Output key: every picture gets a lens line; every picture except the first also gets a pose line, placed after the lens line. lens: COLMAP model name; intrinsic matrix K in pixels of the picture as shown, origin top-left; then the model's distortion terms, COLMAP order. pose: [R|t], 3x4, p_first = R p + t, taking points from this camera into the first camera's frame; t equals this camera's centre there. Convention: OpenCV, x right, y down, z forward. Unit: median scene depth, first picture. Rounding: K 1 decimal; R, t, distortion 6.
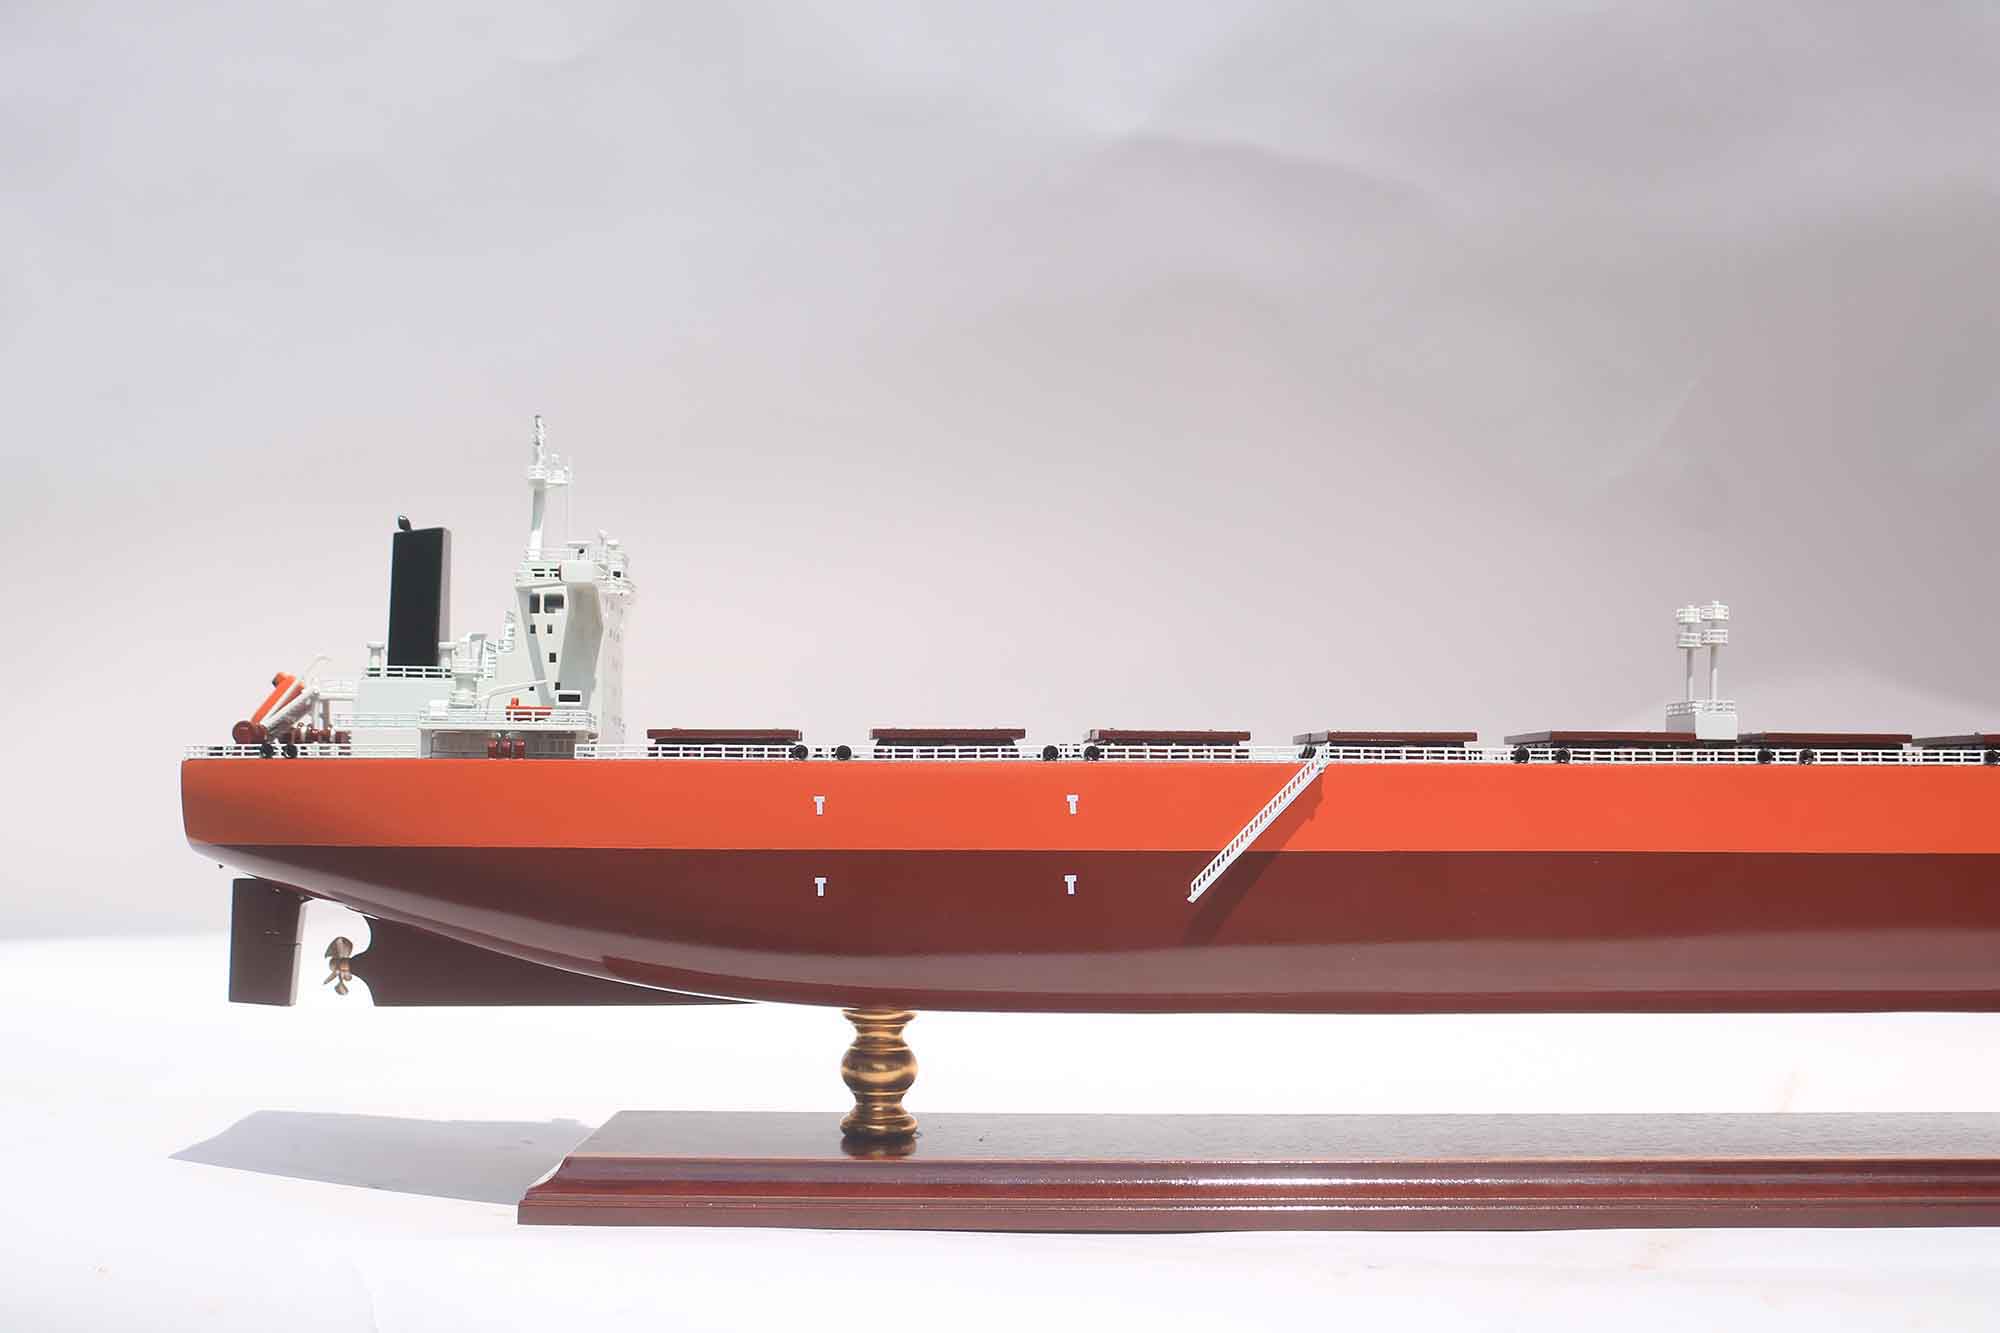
lens RADIAL K [[3423.9, 0, 1000.0], [0, 3423.9, 666.5], [0, 0, 1]] dist [-0.226978, 0.214770]
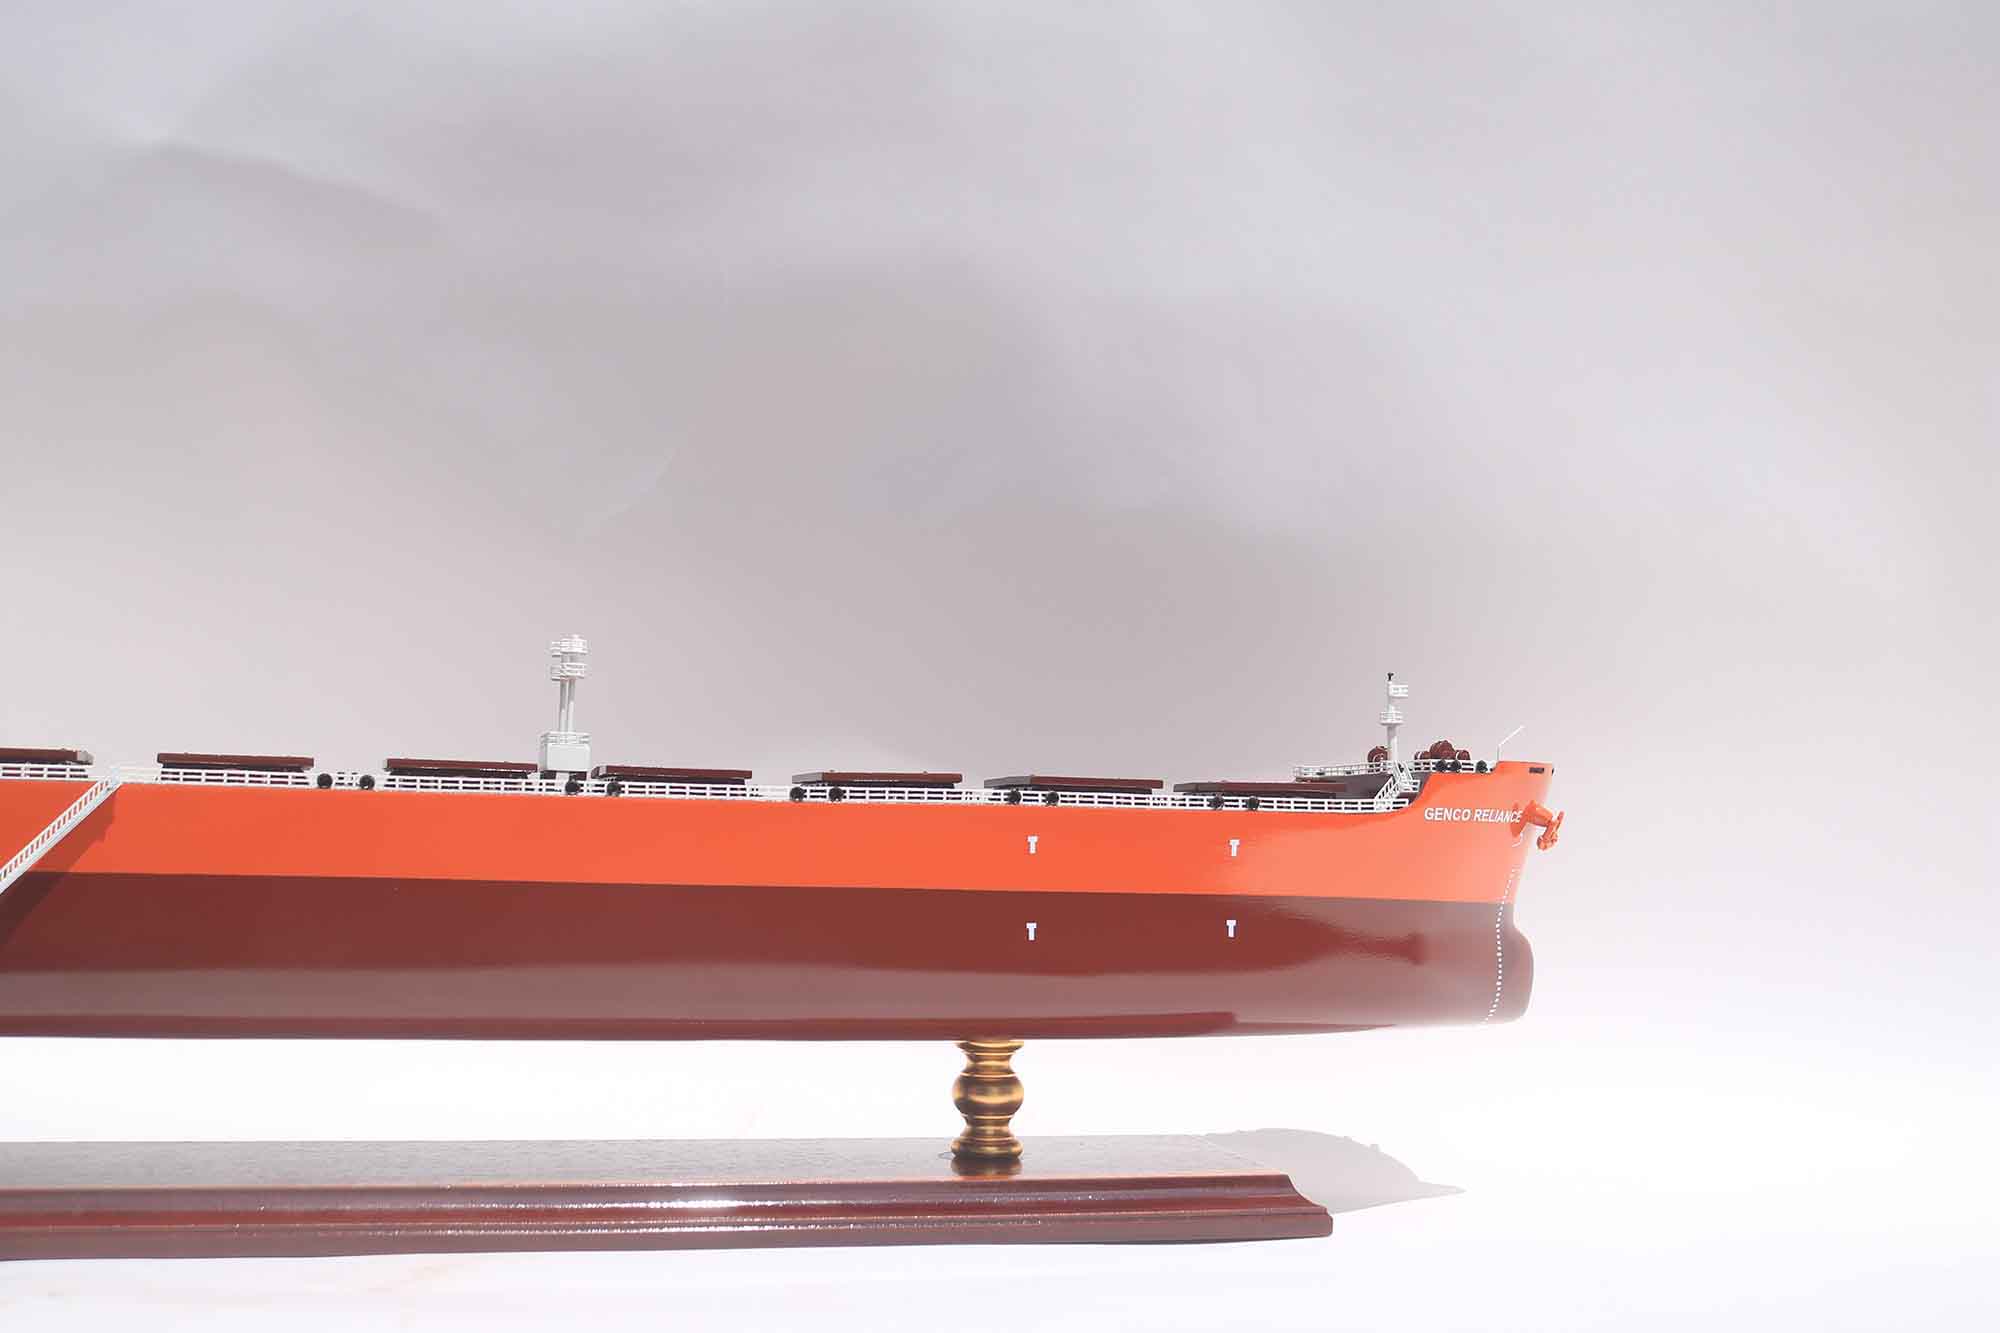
lens RADIAL K [[3423.9, 0, 1000.0], [0, 3423.9, 666.5], [0, 0, 1]] dist [-0.226978, 0.214770]
pose [[0.933616, 0.030781, 0.356951, -0.225246], [-0.028022, 0.999524, -0.012899, -0.000979], [-0.357178, 0.002040, 0.934034, 0.002678]]
